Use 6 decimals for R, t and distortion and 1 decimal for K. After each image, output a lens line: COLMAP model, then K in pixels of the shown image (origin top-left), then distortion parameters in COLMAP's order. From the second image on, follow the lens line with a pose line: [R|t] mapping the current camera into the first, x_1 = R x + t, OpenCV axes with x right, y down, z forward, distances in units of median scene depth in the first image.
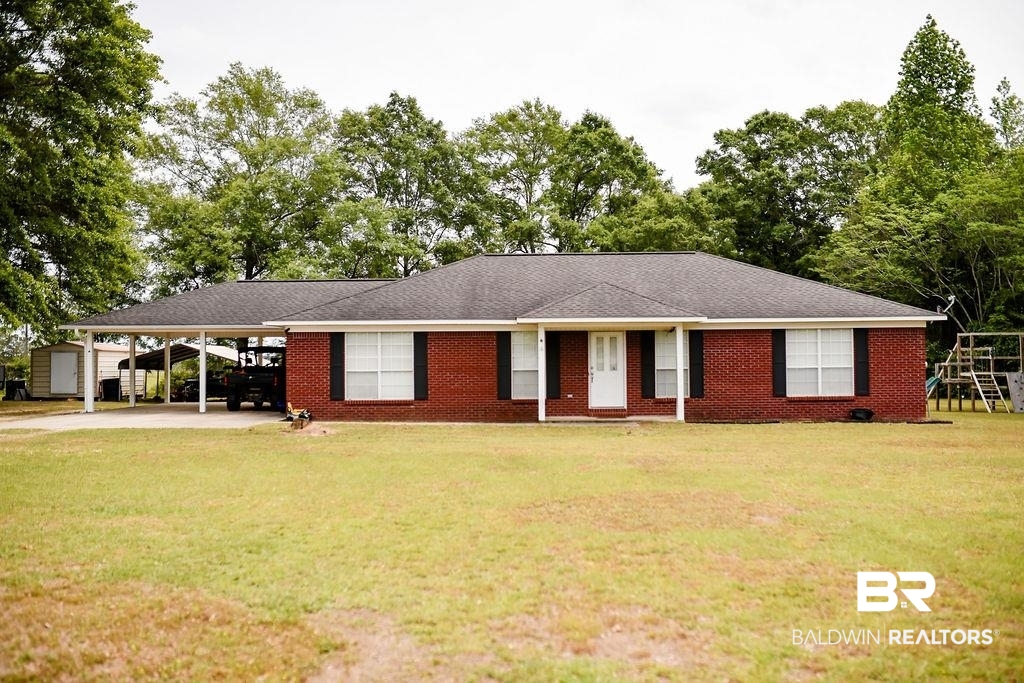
lens RADIAL K [[986.0, 0, 512.0], [0, 986.0, 341.5], [0, 0, 1]] dist [-0.019240, -0.012825]
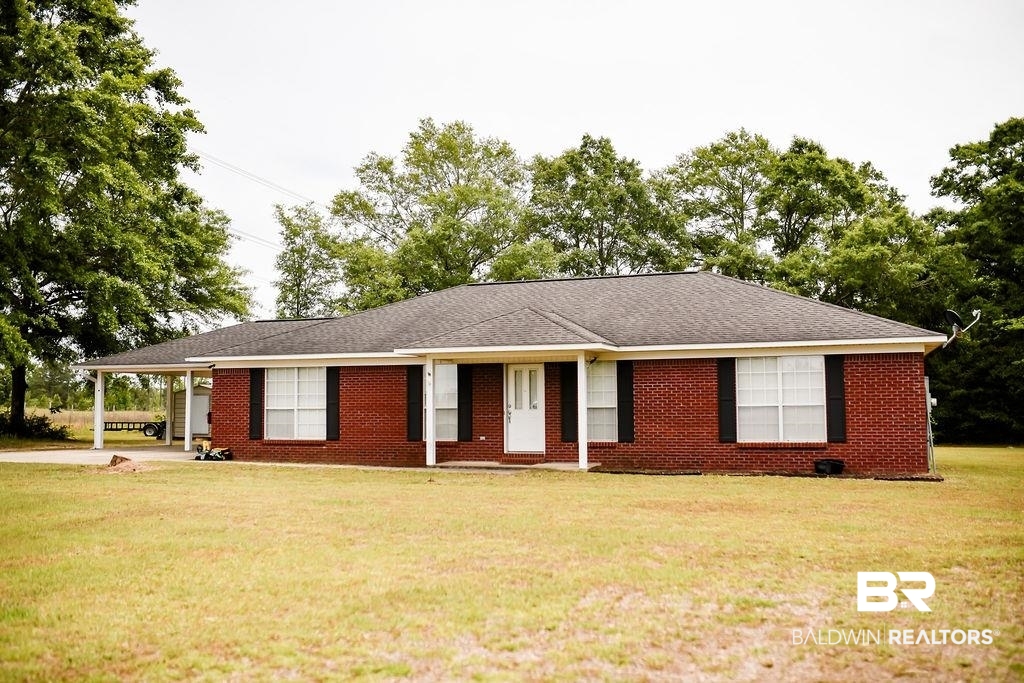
lens RADIAL K [[962.4, 0, 512.0], [0, 962.4, 341.5], [0, 0, 1]] dist [-0.017093, -0.012697]
pose [[0.943308, -0.020751, -0.331268, 0.363386], [0.003990, 0.998681, -0.051197, 0.013565], [0.331894, 0.046973, 0.942147, 0.201937]]
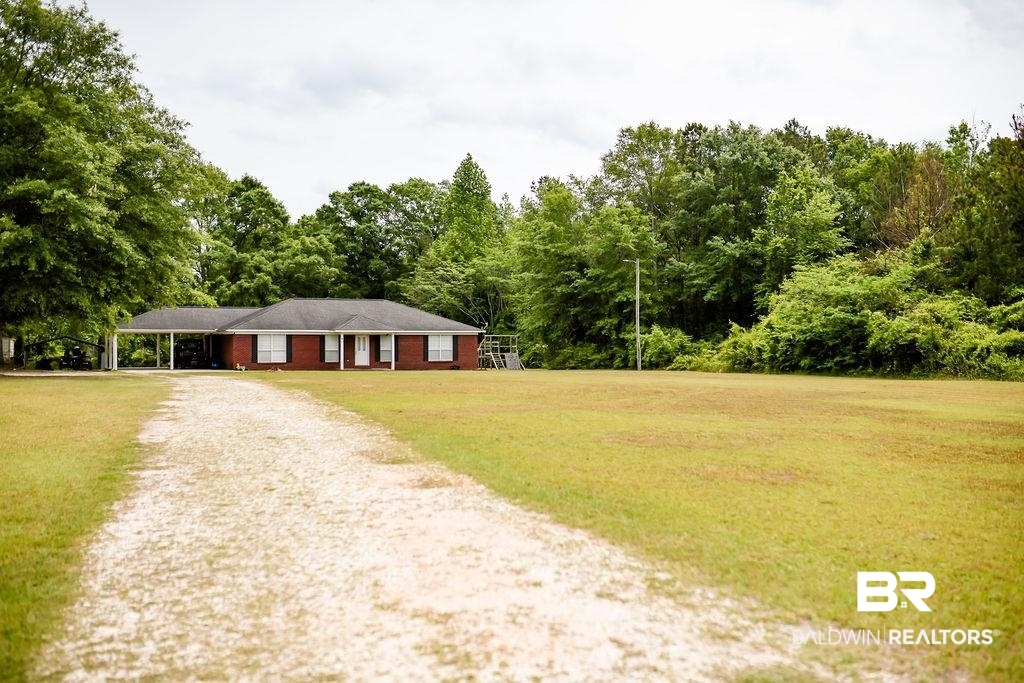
lens RADIAL K [[986.0, 0, 512.0], [0, 986.0, 341.5], [0, 0, 1]] dist [-0.019240, -0.012825]
pose [[0.889078, 0.007438, 0.457696, -0.712677], [-0.012831, 0.999880, 0.008676, -0.020145], [-0.457577, -0.013587, 0.889066, -1.405306]]
